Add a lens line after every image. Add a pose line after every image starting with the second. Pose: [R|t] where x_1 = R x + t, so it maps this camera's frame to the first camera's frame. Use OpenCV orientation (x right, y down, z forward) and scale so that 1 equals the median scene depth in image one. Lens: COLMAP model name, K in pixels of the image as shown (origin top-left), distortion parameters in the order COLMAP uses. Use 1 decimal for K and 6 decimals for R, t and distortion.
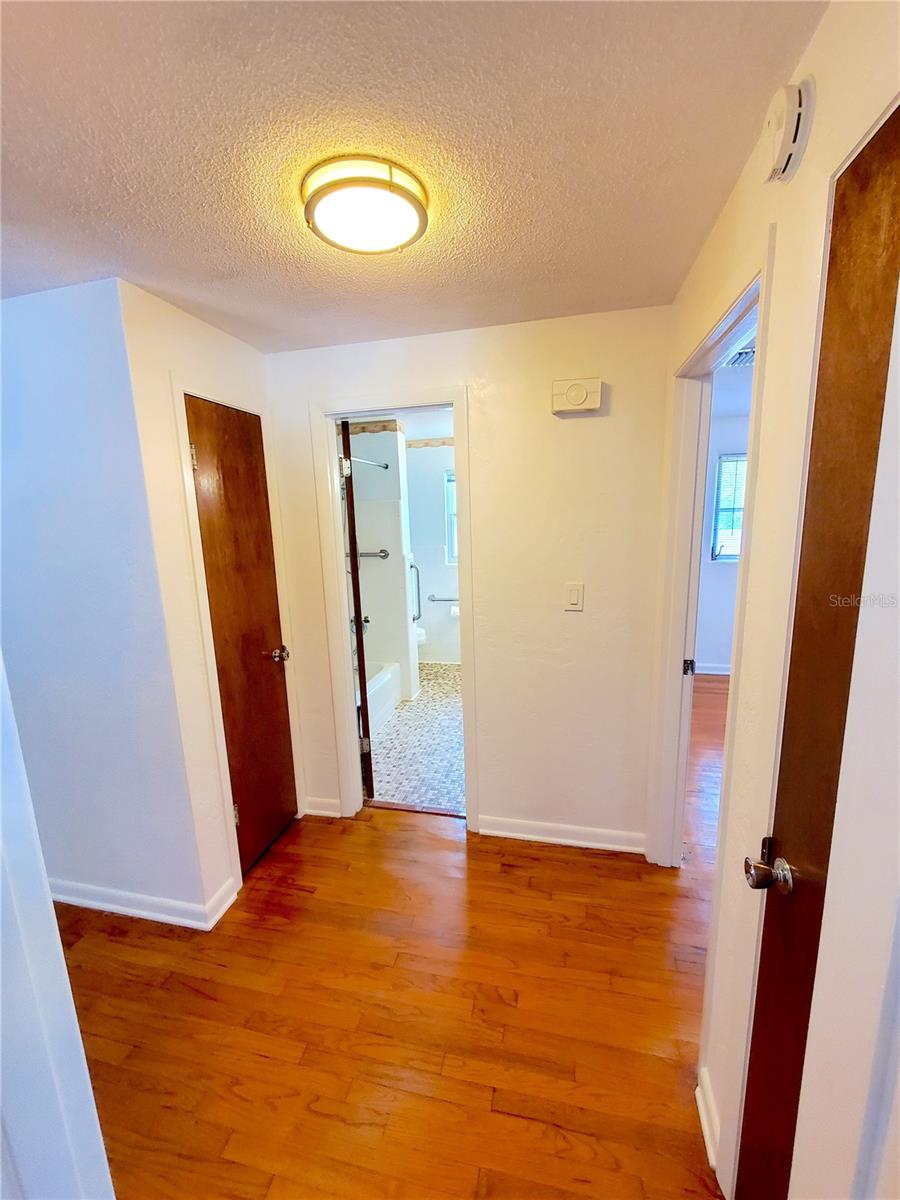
lens RADIAL K [[478.3, 0, 453.3], [0, 478.3, 602.8], [0, 0, 1]] dist [-0.002100, -0.000828]
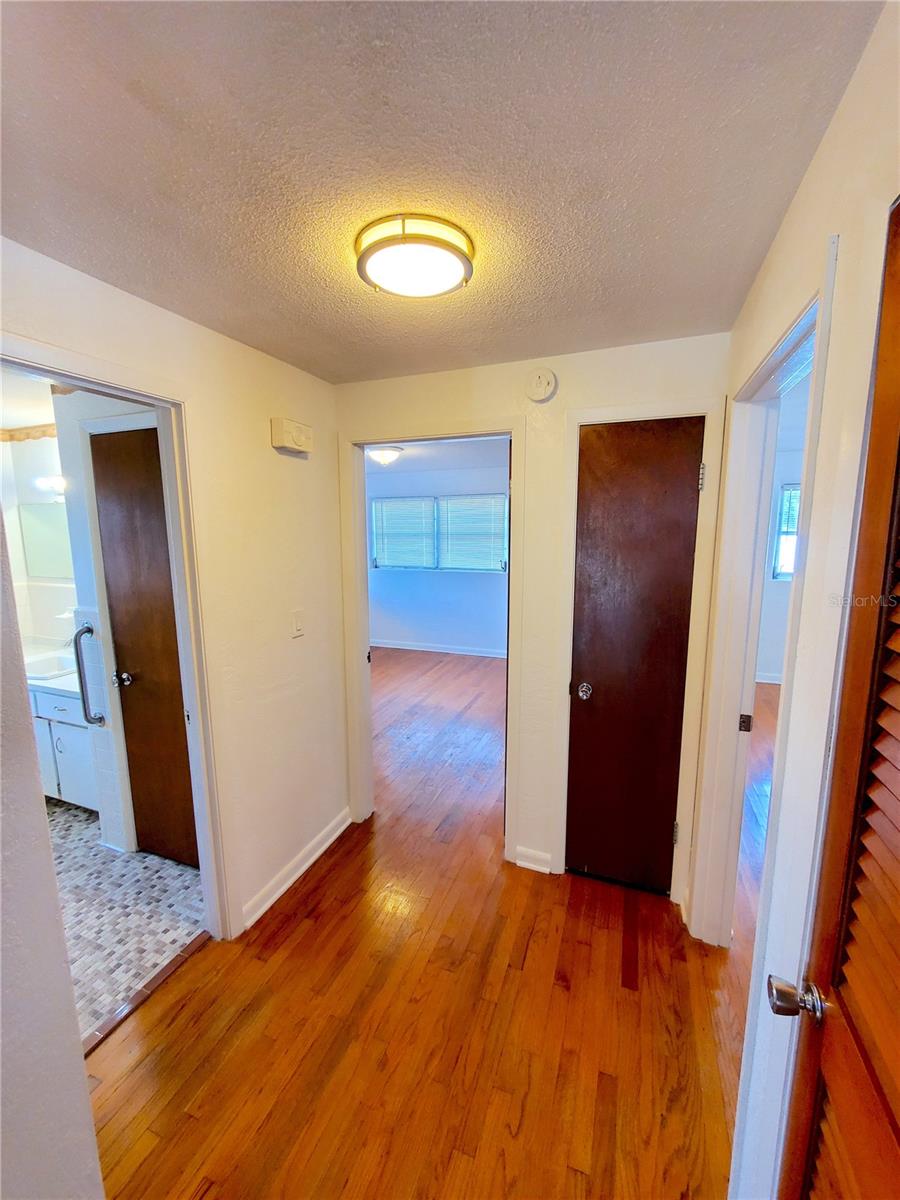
lens RADIAL K [[478.3, 0, 456.7], [0, 478.3, 602.0], [0, 0, 1]] dist [-0.002100, -0.000828]
pose [[0.137006, -0.124206, 0.982752, -0.390260], [0.182752, 0.978247, 0.098160, -0.051907], [-0.973566, 0.166151, 0.156724, 0.260899]]
